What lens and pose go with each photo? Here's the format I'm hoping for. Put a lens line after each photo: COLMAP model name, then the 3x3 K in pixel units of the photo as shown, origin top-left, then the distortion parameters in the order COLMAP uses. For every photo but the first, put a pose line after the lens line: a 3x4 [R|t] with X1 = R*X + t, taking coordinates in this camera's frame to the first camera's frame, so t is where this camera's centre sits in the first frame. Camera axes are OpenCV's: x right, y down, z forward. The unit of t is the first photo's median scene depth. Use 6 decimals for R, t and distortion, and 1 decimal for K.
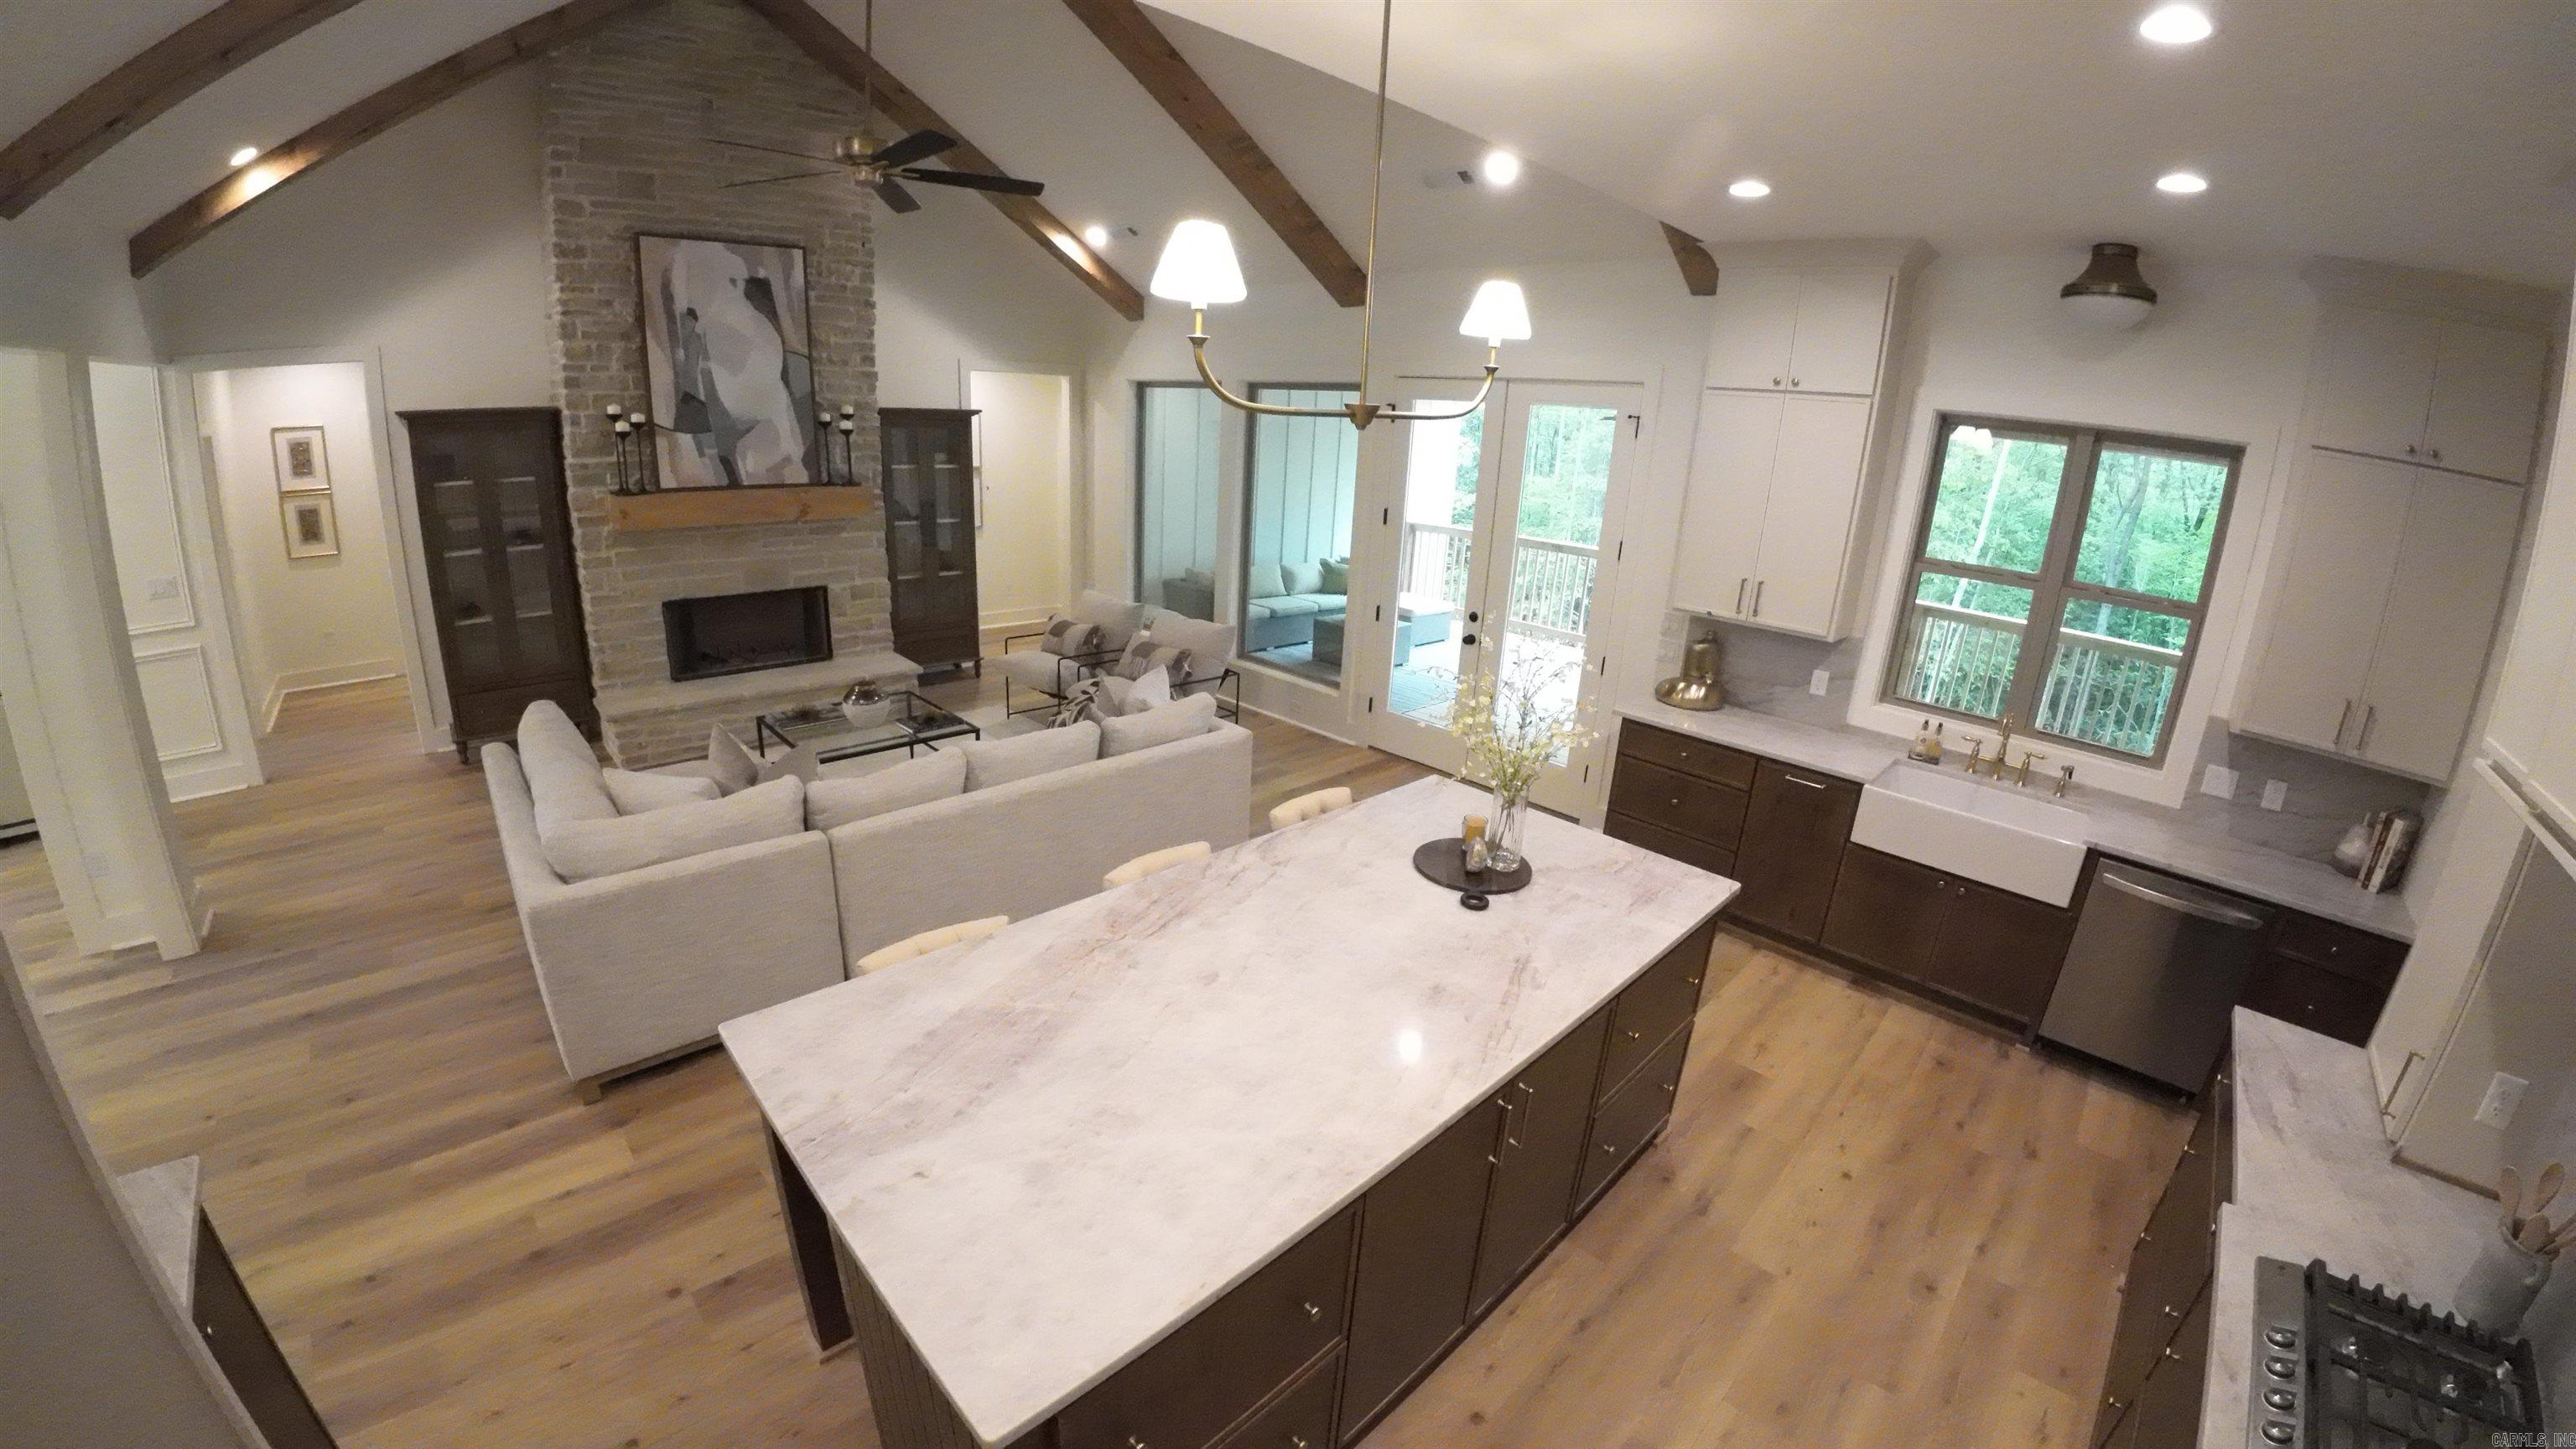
lens RADIAL K [[944.9, 0, 1267.7], [0, 944.9, 724.8], [0, 0, 1]] dist [-0.114677, 0.009648]
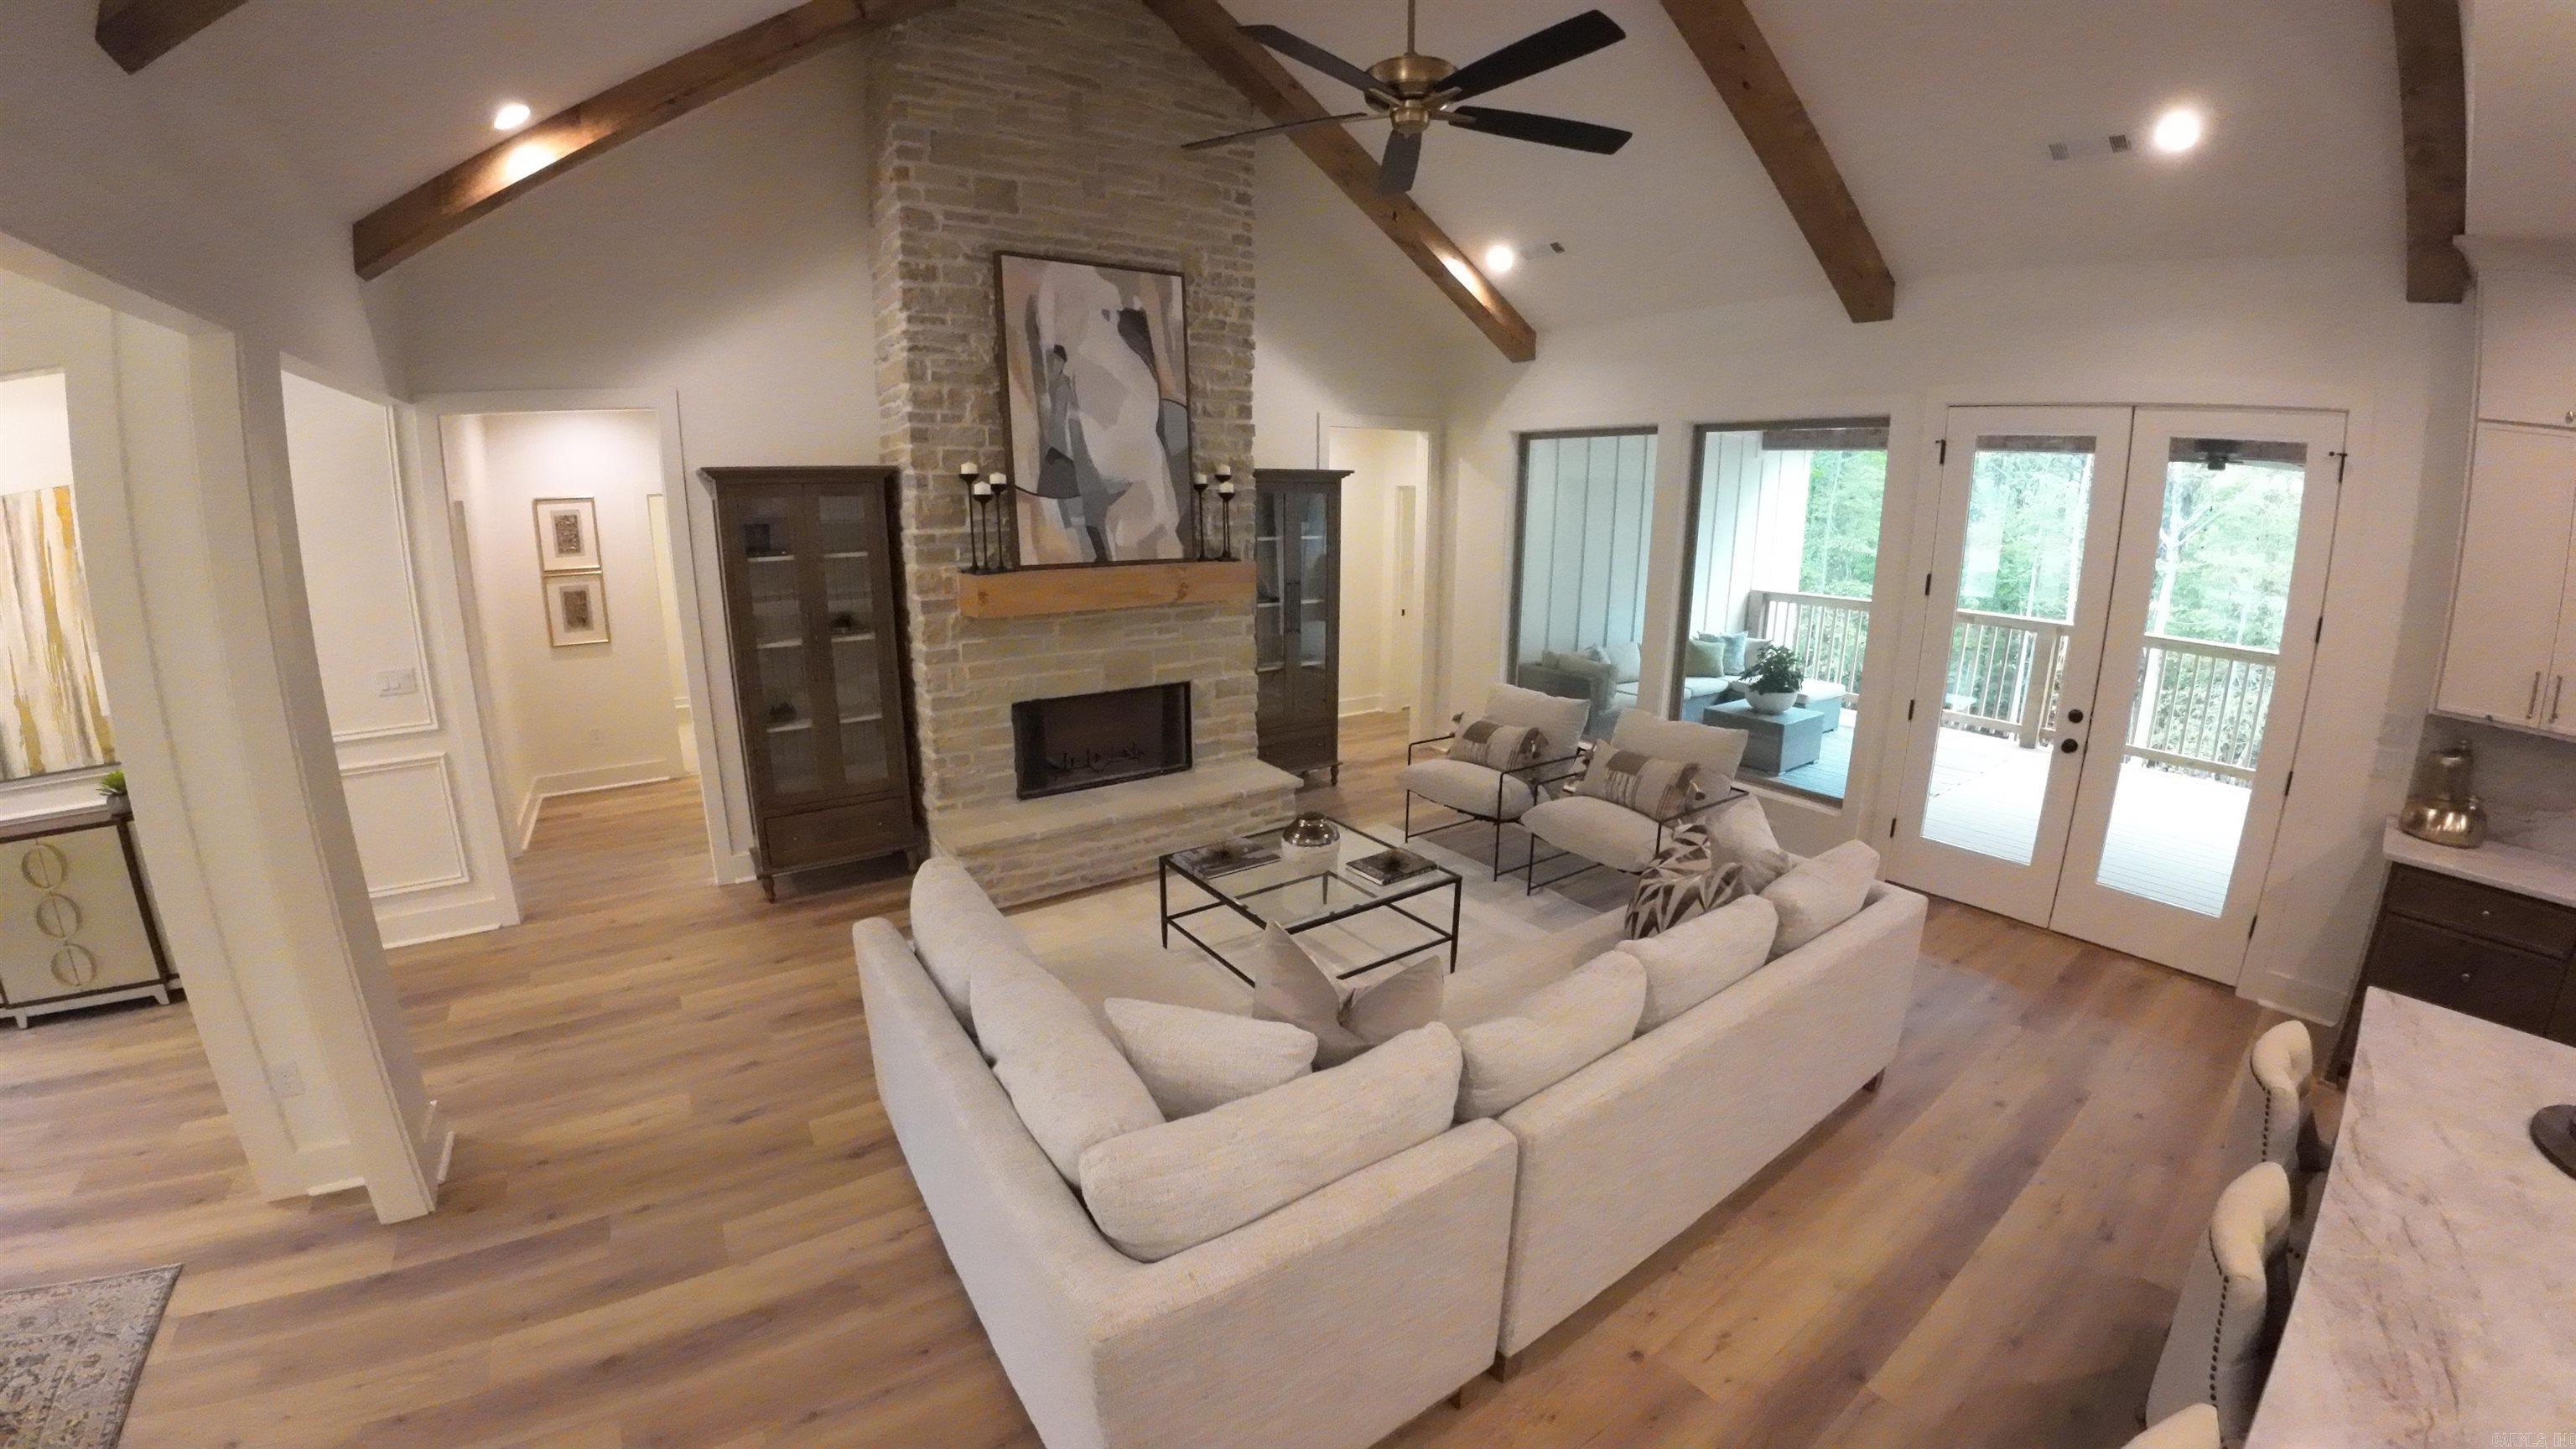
lens RADIAL K [[932.4, 0, 1274.8], [0, 932.4, 725.8], [0, 0, 1]] dist [-0.096899, 0.004268]
pose [[0.985682, -0.010703, -0.168277, -0.309118], [-0.002116, 0.997120, -0.075814, -0.055478], [0.168603, 0.075084, 0.982820, 0.218558]]
